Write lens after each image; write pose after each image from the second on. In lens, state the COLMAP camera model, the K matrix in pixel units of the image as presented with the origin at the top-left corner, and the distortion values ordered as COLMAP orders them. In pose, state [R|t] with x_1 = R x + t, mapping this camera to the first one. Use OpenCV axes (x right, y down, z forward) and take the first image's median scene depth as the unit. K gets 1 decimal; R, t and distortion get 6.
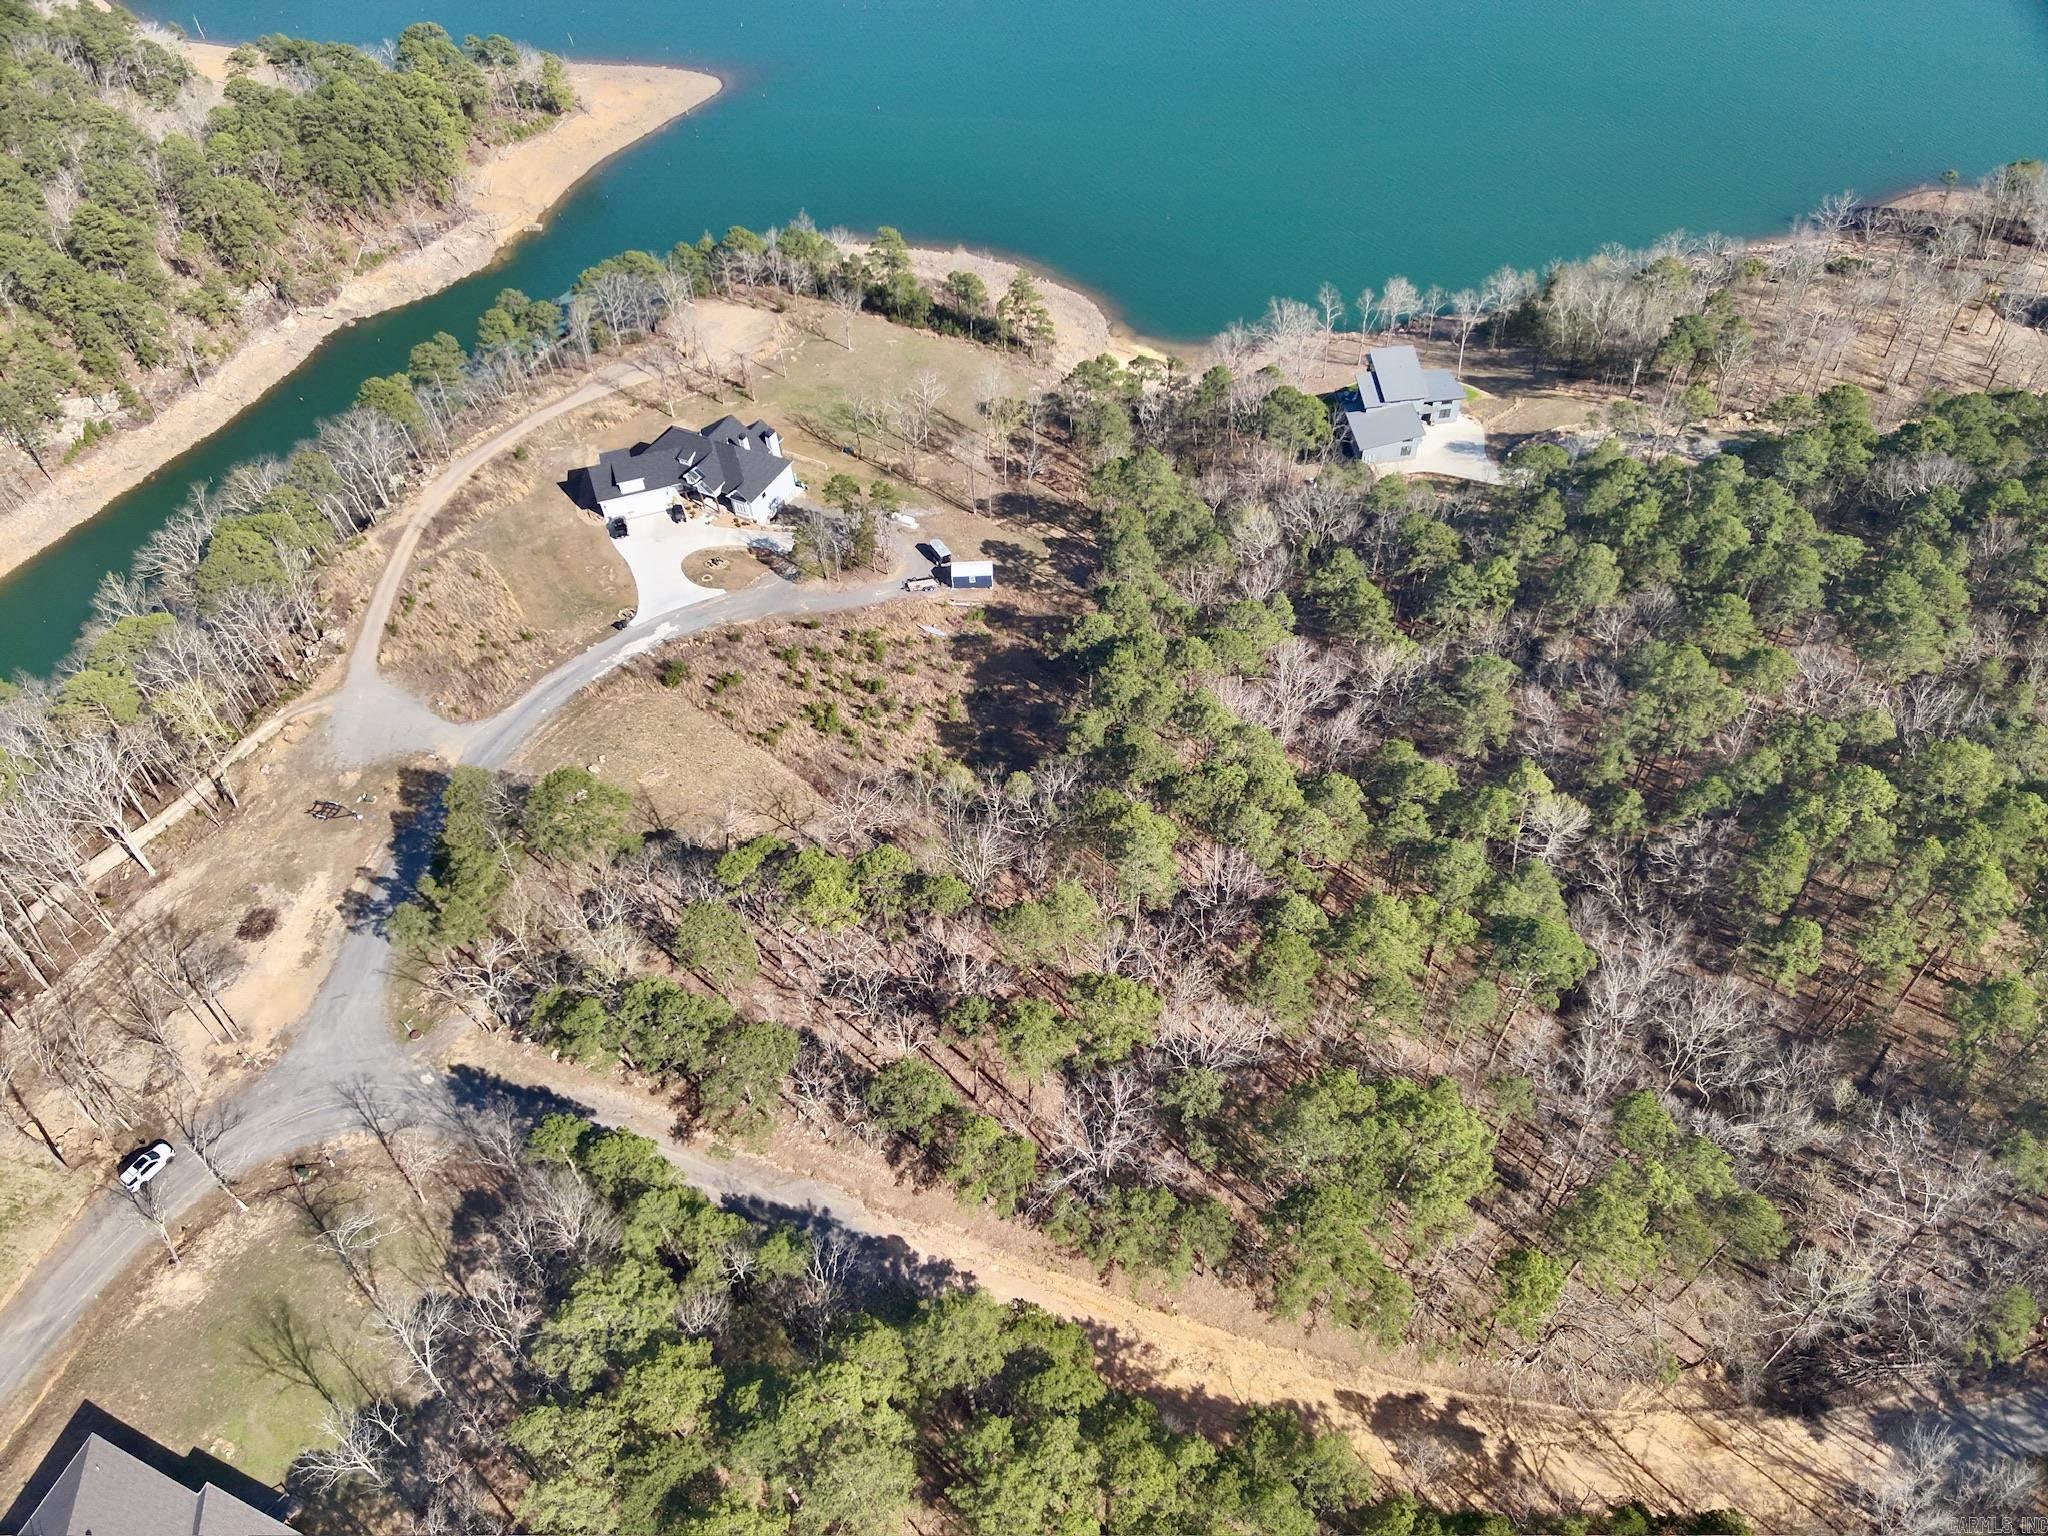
lens RADIAL K [[1480.8, 0, 1035.2], [0, 1480.8, 772.8], [0, 0, 1]] dist [0.094722, -0.184875]
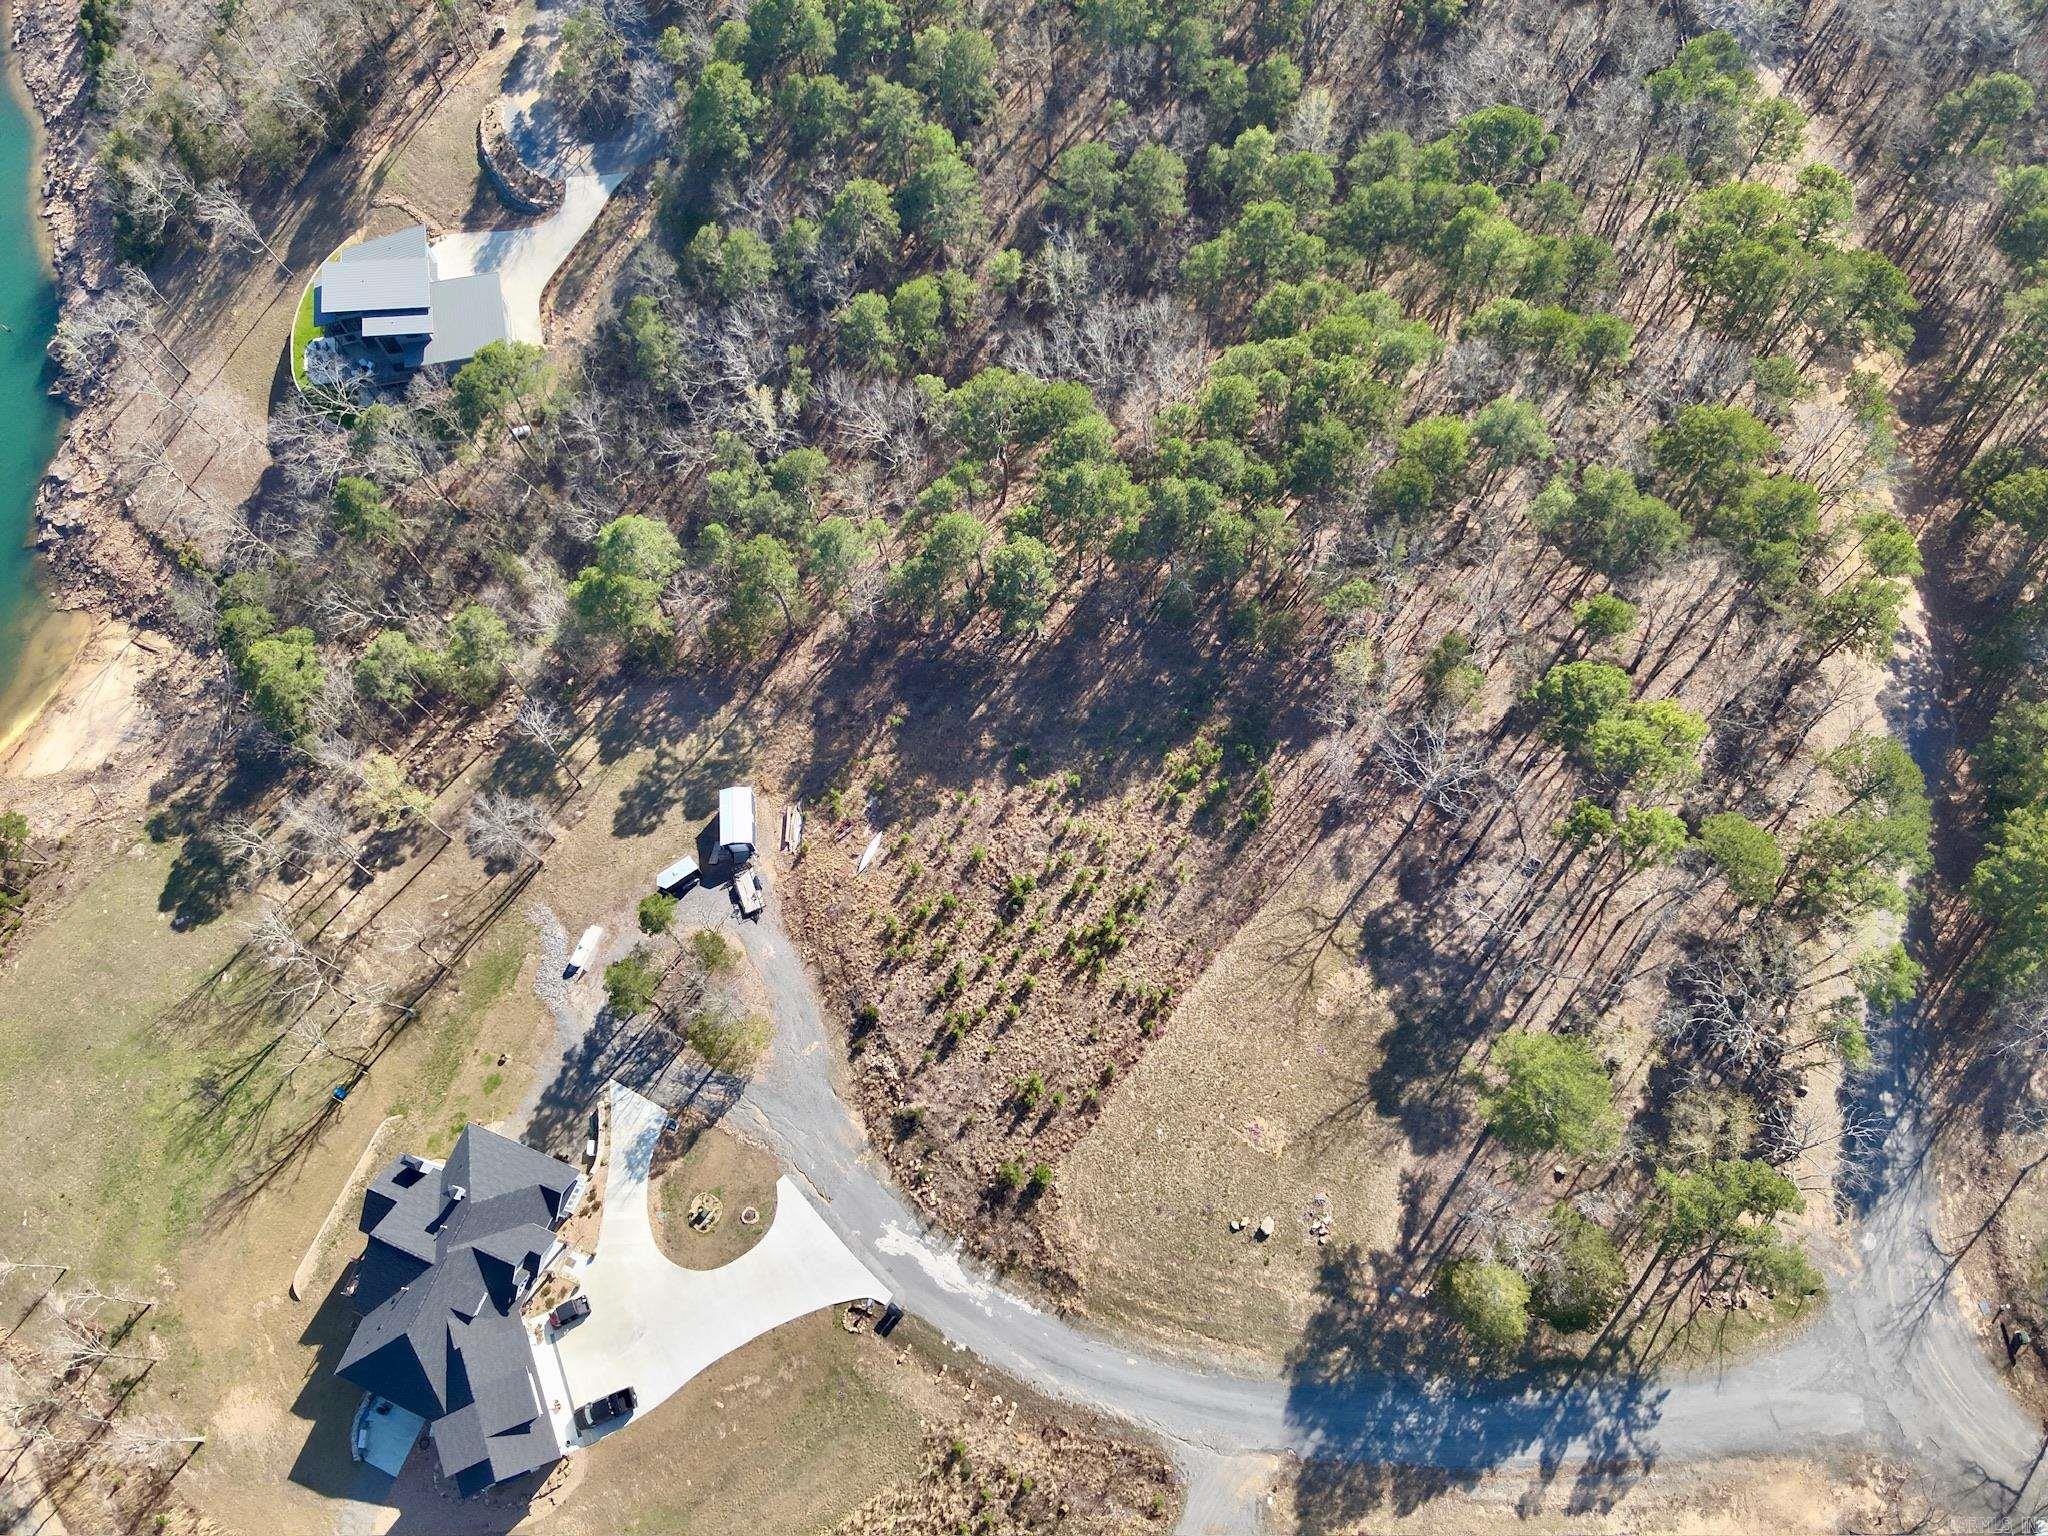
lens RADIAL K [[1459.1, 0, 1023.4], [0, 1459.1, 768.0], [0, 0, 1]] dist [0.031308, -0.084481]
pose [[-0.079600, -0.910749, 0.405216, -0.326721], [0.765400, 0.204584, 0.610171, -0.482134], [-0.638614, 0.358722, 0.680802, 0.477470]]
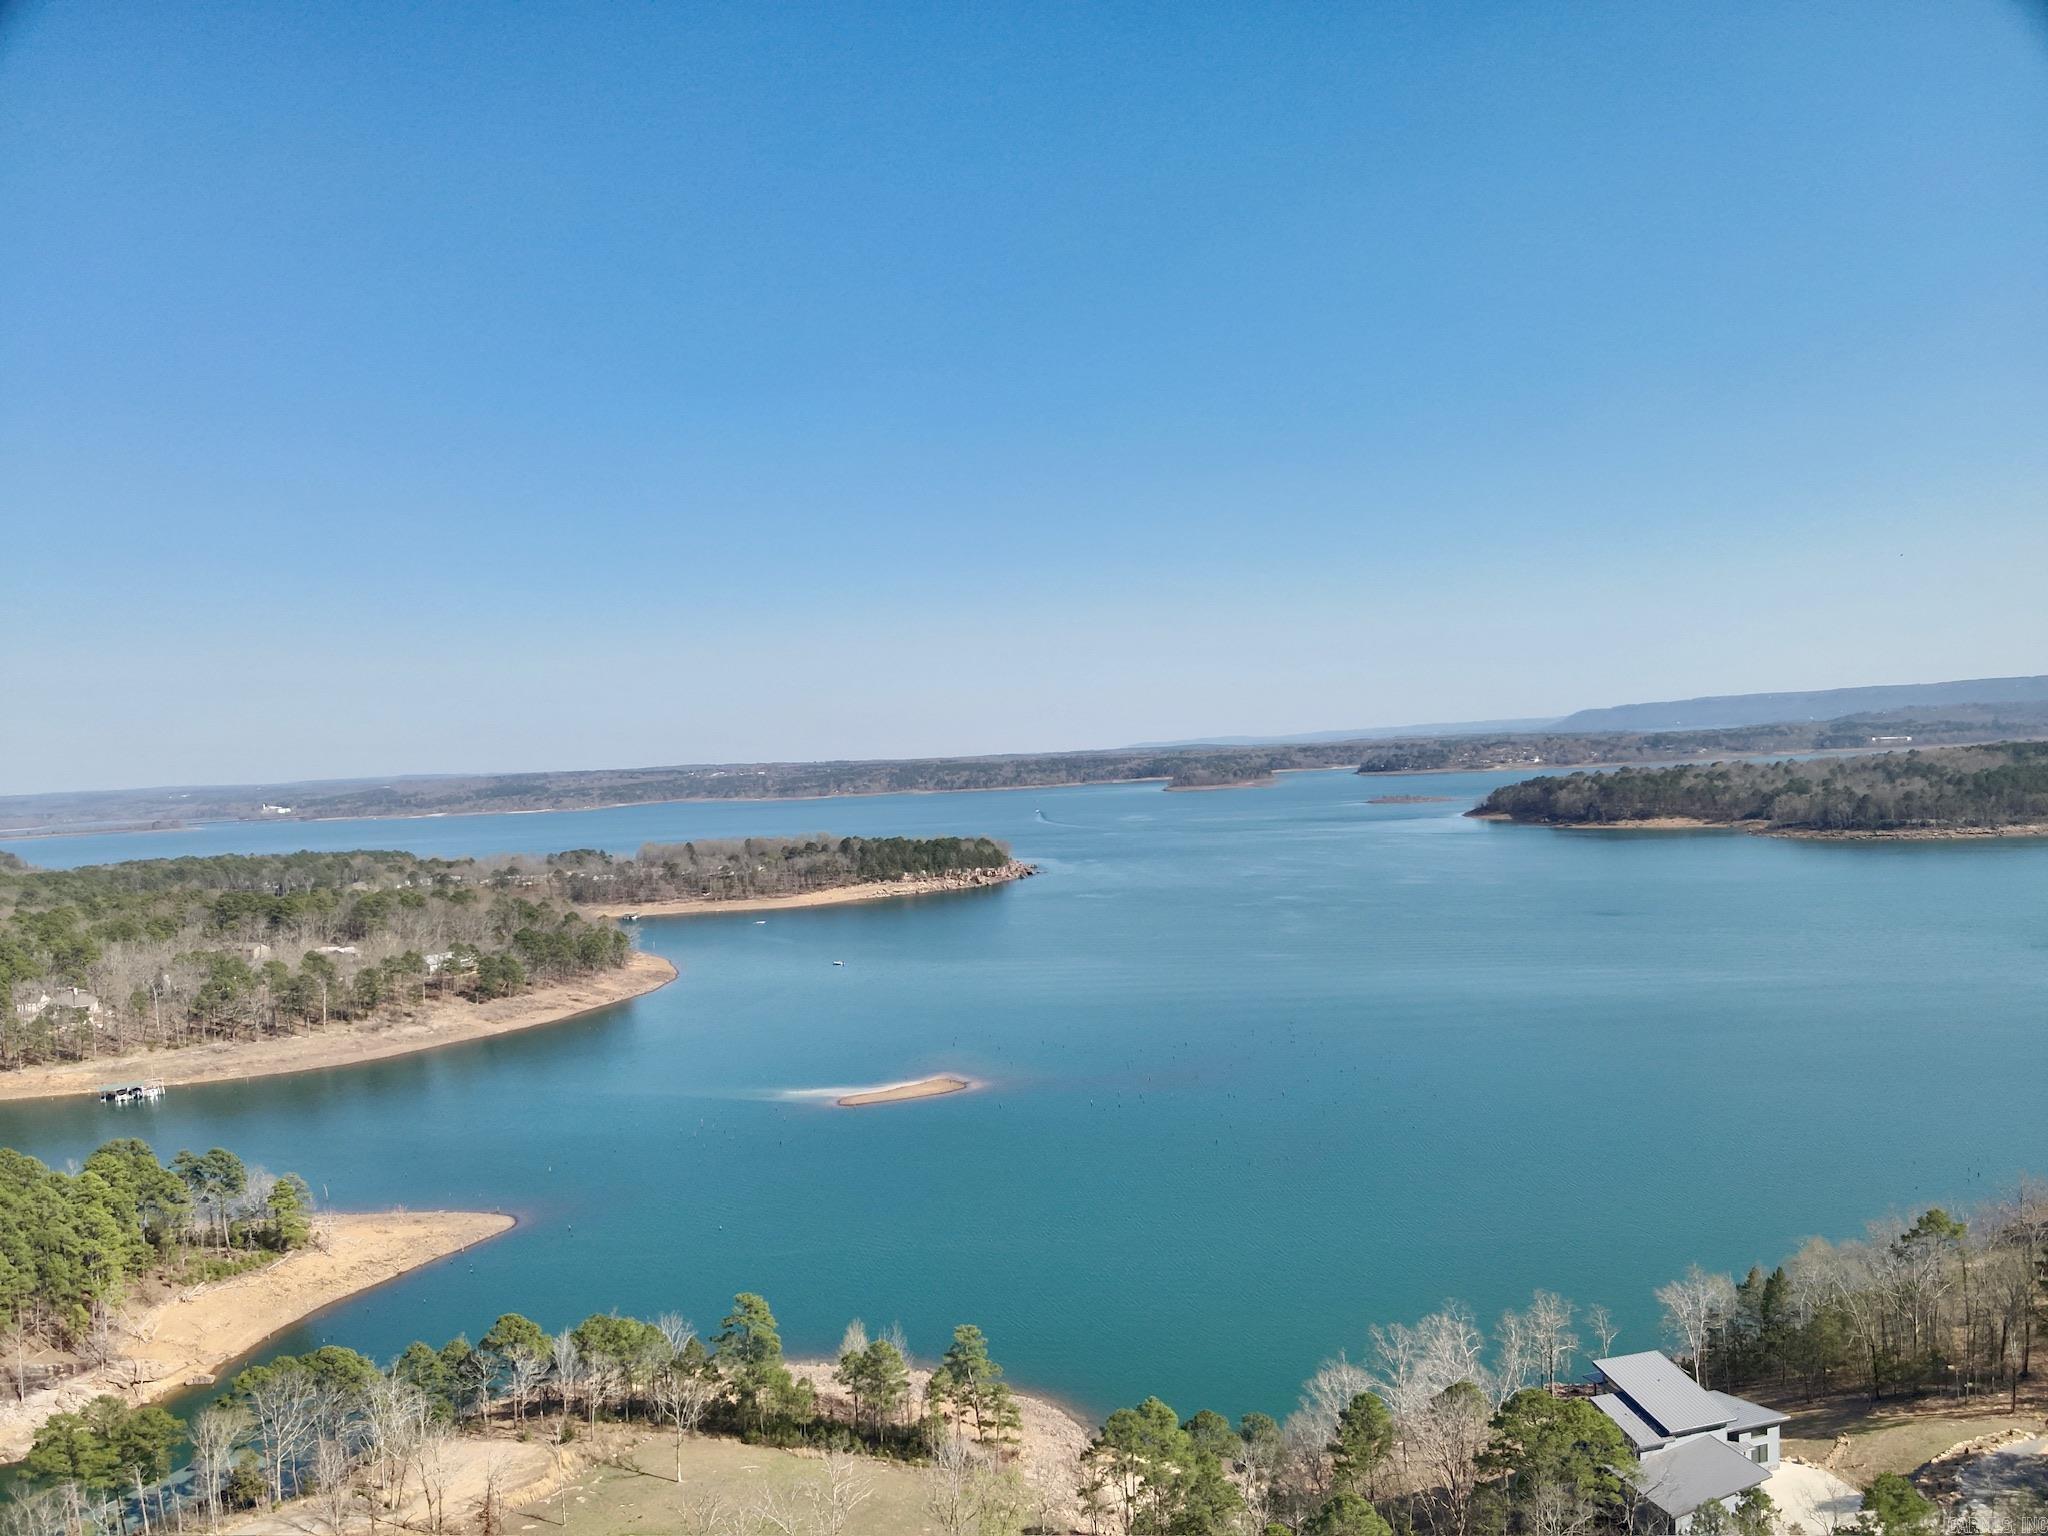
lens RADIAL K [[1480.8, 0, 1019.0], [0, 1480.8, 766.9], [0, 0, 1]] dist [0.094722, -0.184875]
pose [[0.991286, -0.009119, 0.131412, -0.092471], [0.103357, 0.672330, -0.733000, -0.035080], [-0.081668, 0.740195, 0.667414, 0.534182]]
